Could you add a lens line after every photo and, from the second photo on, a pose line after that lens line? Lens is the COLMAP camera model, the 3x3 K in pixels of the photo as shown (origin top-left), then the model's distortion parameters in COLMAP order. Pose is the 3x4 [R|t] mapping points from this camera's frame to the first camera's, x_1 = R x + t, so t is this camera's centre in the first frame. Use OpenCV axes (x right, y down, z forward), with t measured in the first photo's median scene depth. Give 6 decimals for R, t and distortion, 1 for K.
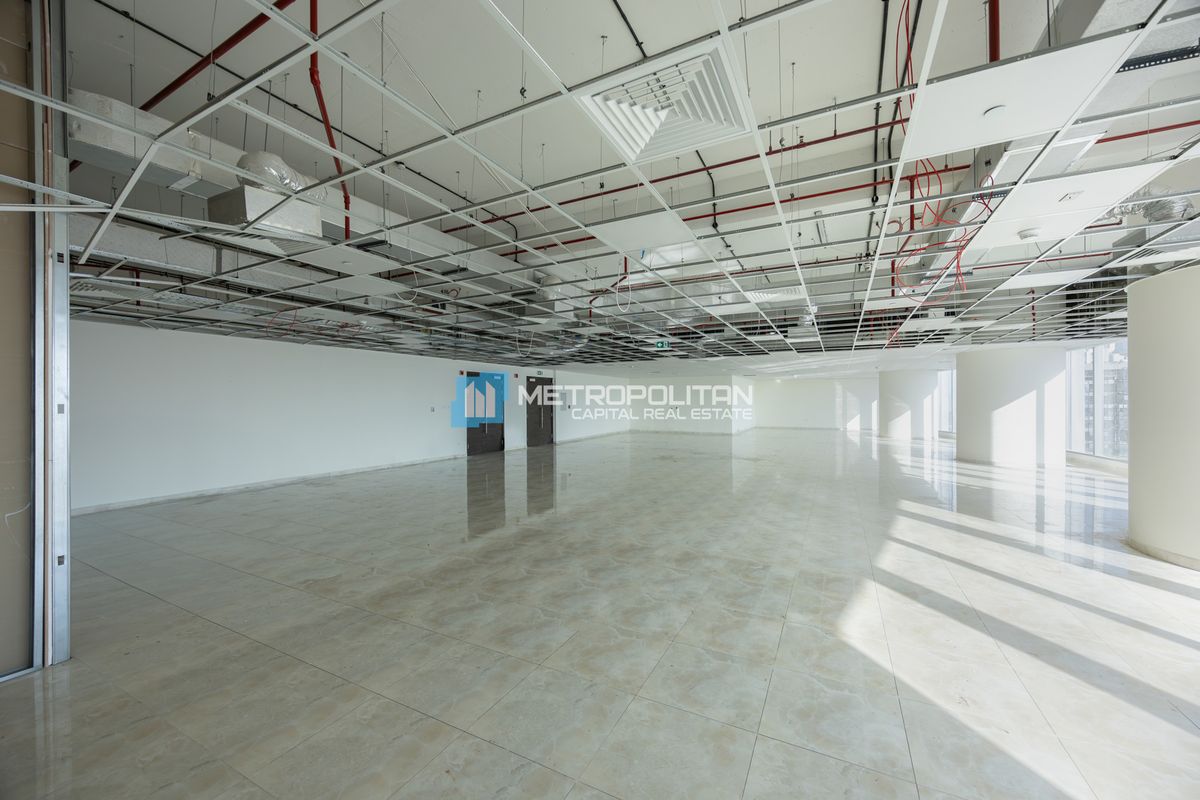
lens RADIAL K [[459.8, 0, 595.7], [0, 459.8, 393.1], [0, 0, 1]] dist [-0.001369, -0.000012]
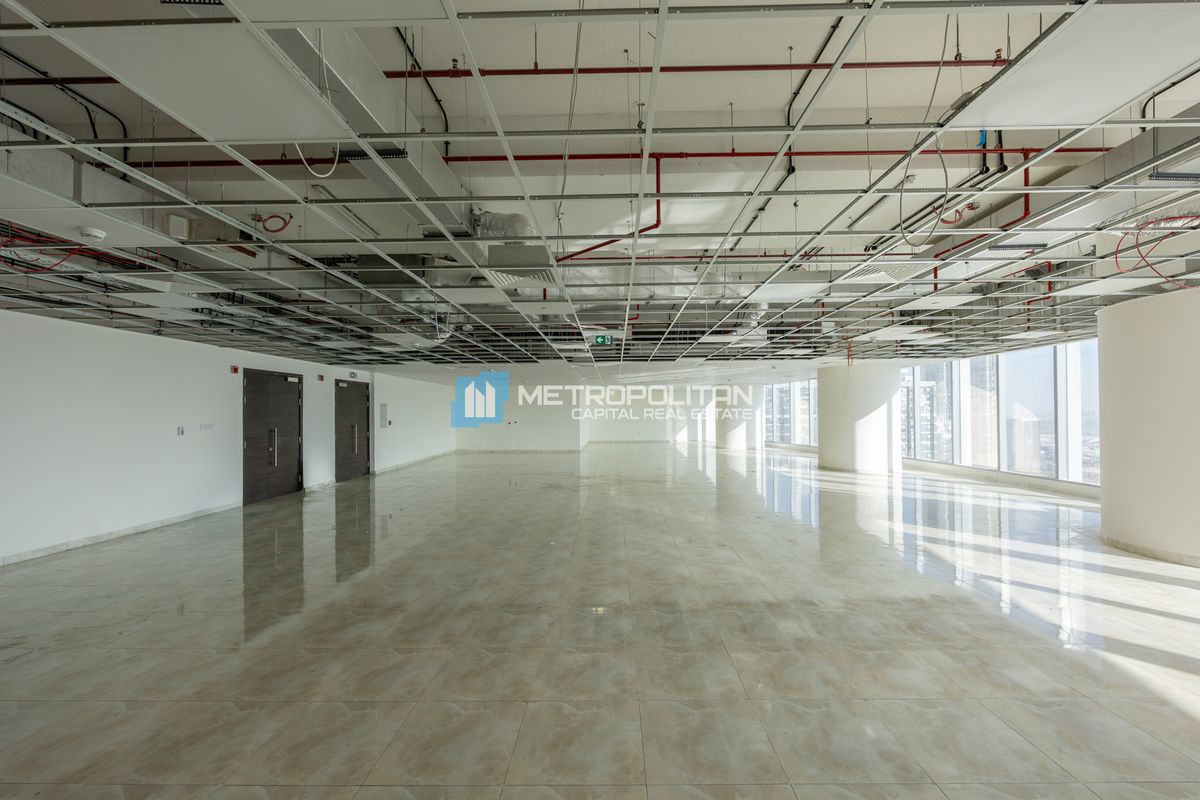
lens RADIAL K [[506.6, 0, 612.0], [0, 506.6, 407.0], [0, 0, 1]] dist [-0.011192, 0.000441]
pose [[0.894990, -0.001298, 0.446083, -0.126979], [-0.001352, 0.999983, 0.005624, 0.000086], [-0.446083, -0.005637, 0.894974, 0.159103]]
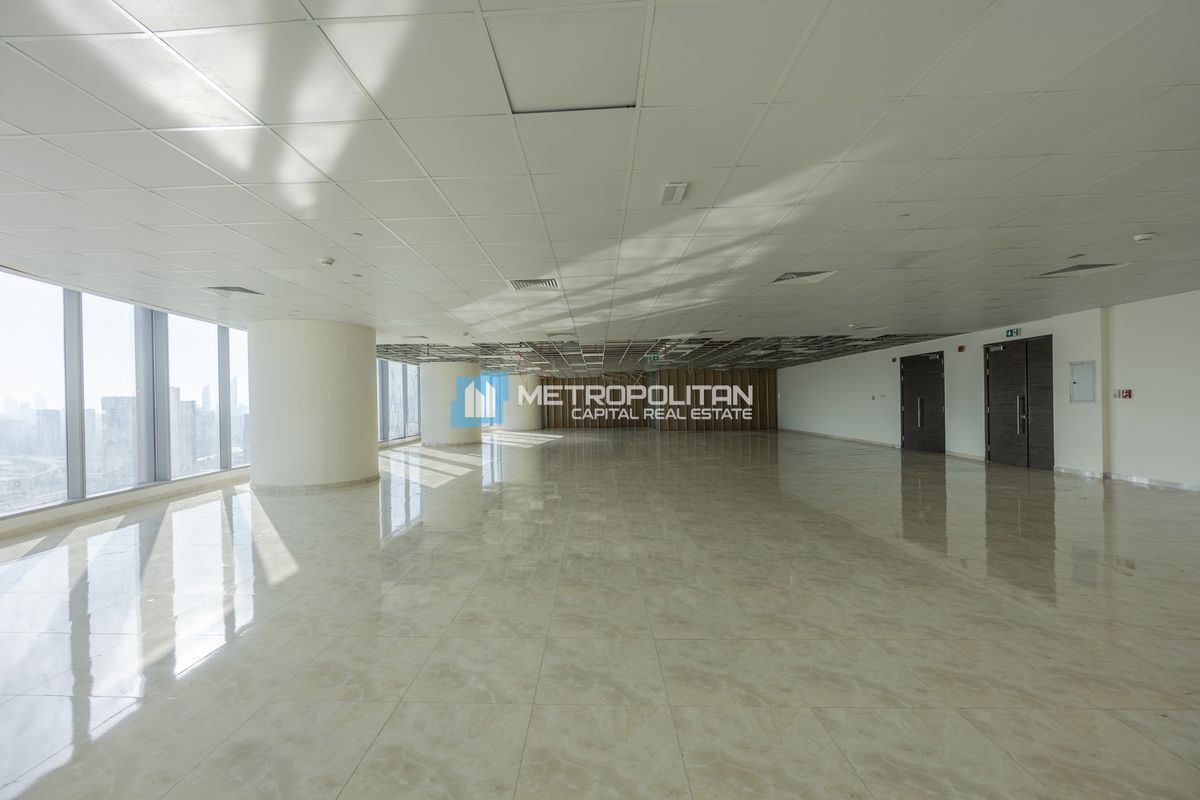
lens RADIAL K [[506.6, 0, 595.9], [0, 506.6, 404.6], [0, 0, 1]] dist [-0.011192, 0.000441]
pose [[-0.887655, 0.026065, -0.459770, 0.670758], [0.036190, 0.999258, -0.013220, 0.035653], [0.459084, -0.028373, -0.887939, 1.475216]]
